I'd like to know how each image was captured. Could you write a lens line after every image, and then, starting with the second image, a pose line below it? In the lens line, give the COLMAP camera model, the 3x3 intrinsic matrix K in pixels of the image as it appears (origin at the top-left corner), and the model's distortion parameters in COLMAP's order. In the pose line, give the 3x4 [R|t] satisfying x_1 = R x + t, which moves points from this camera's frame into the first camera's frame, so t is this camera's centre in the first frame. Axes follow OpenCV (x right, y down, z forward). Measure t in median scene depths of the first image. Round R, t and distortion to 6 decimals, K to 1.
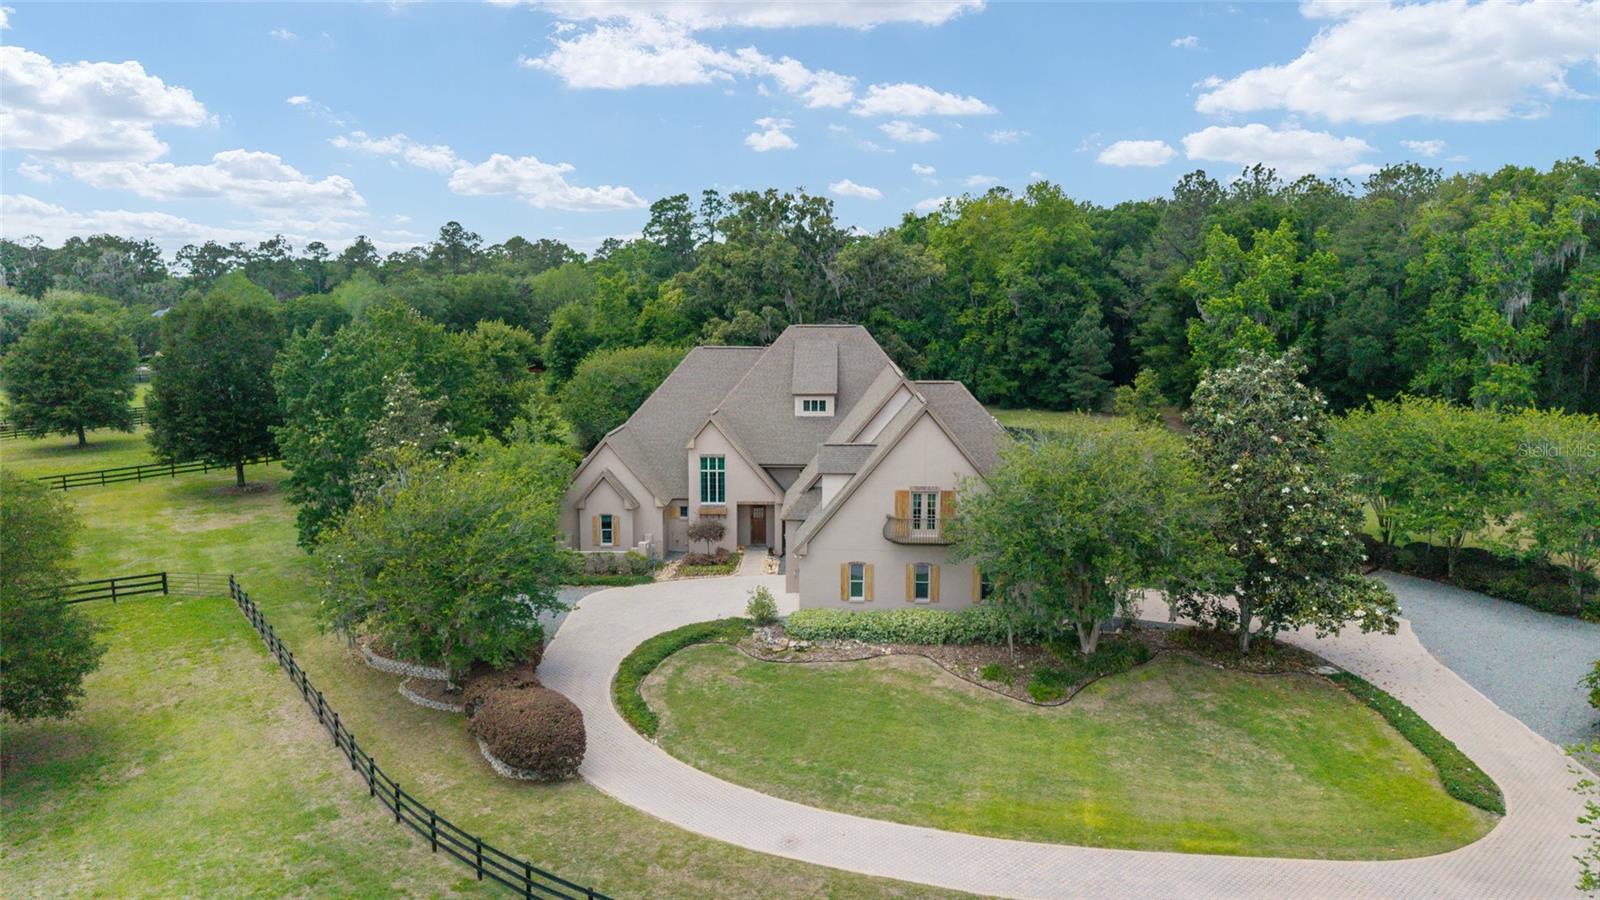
lens RADIAL K [[1068.0, 0, 795.2], [0, 1068.0, 403.9], [0, 0, 1]] dist [0.091686, -0.098903]
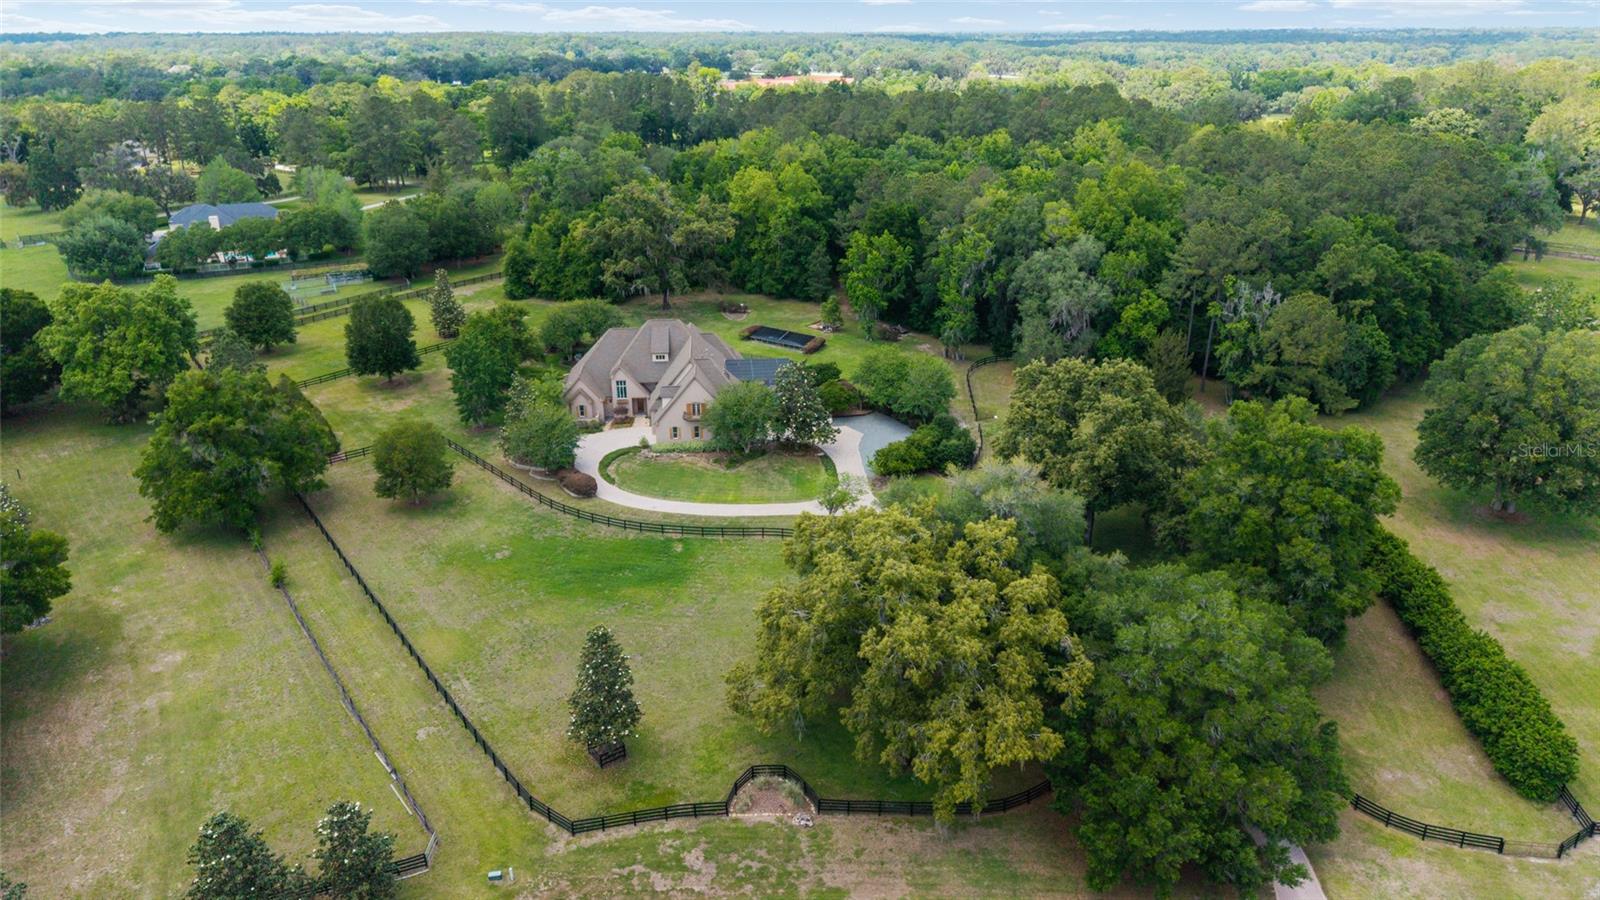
lens RADIAL K [[1074.2, 0, 800.0], [0, 1074.2, 450.0], [0, 0, 1]] dist [0.018567, -0.003673]
pose [[0.992786, -0.049277, 0.109302, 0.072858], [0.017994, 0.962549, 0.270508, -0.593945], [-0.118538, -0.266590, 0.956493, -1.929273]]
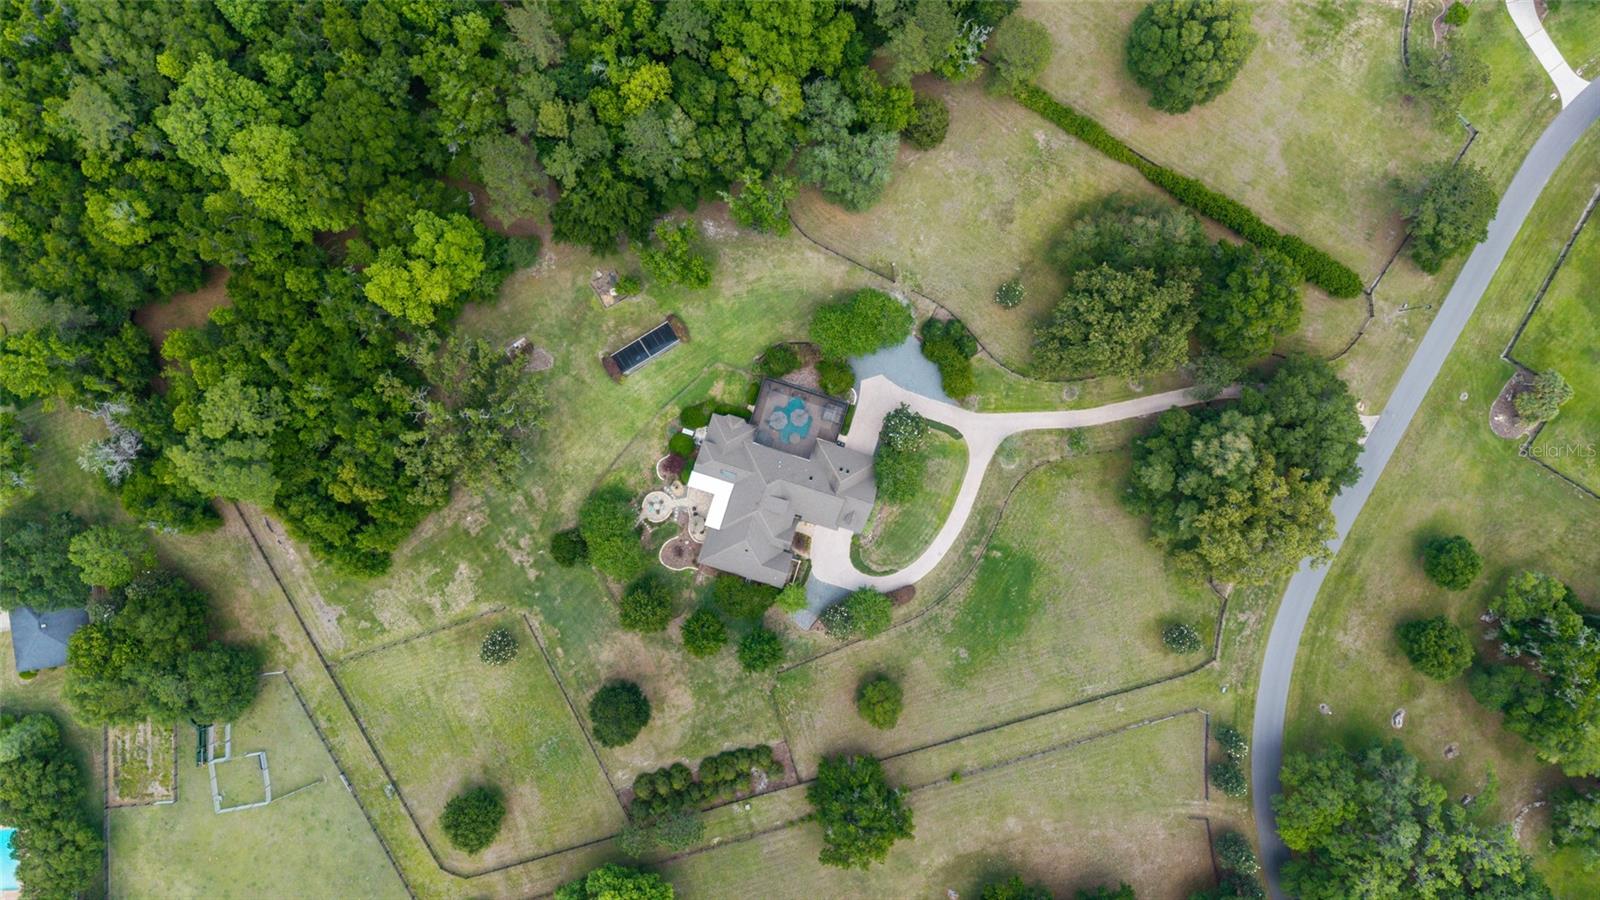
lens RADIAL K [[1074.2, 0, 800.0], [0, 1074.2, 450.0], [0, 0, 1]] dist [0.018567, -0.003673]
pose [[0.259805, -0.965615, 0.009416, 0.204986], [0.098691, 0.036251, 0.994458, -3.935078], [-0.960605, -0.257435, 0.104716, 0.859389]]
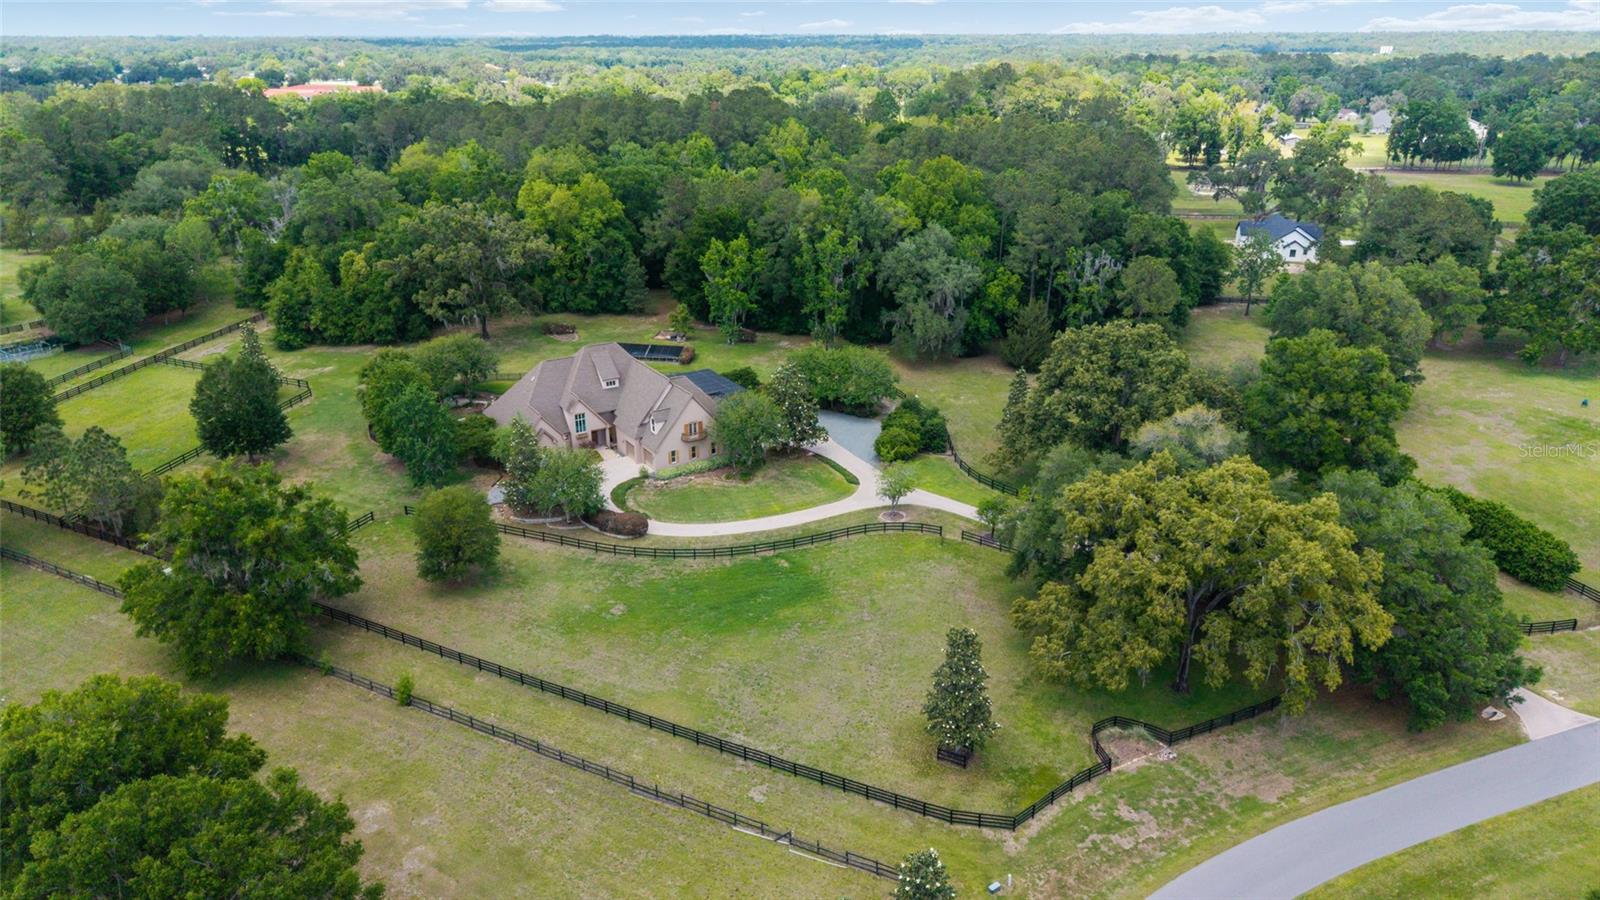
lens RADIAL K [[1074.2, 0, 800.0], [0, 1074.2, 450.0], [0, 0, 1]] dist [0.018567, -0.003673]
pose [[0.827187, -0.206121, 0.522758, -1.162338], [0.058466, 0.956816, 0.284754, -0.652178], [-0.558877, -0.204982, 0.803517, -1.505058]]
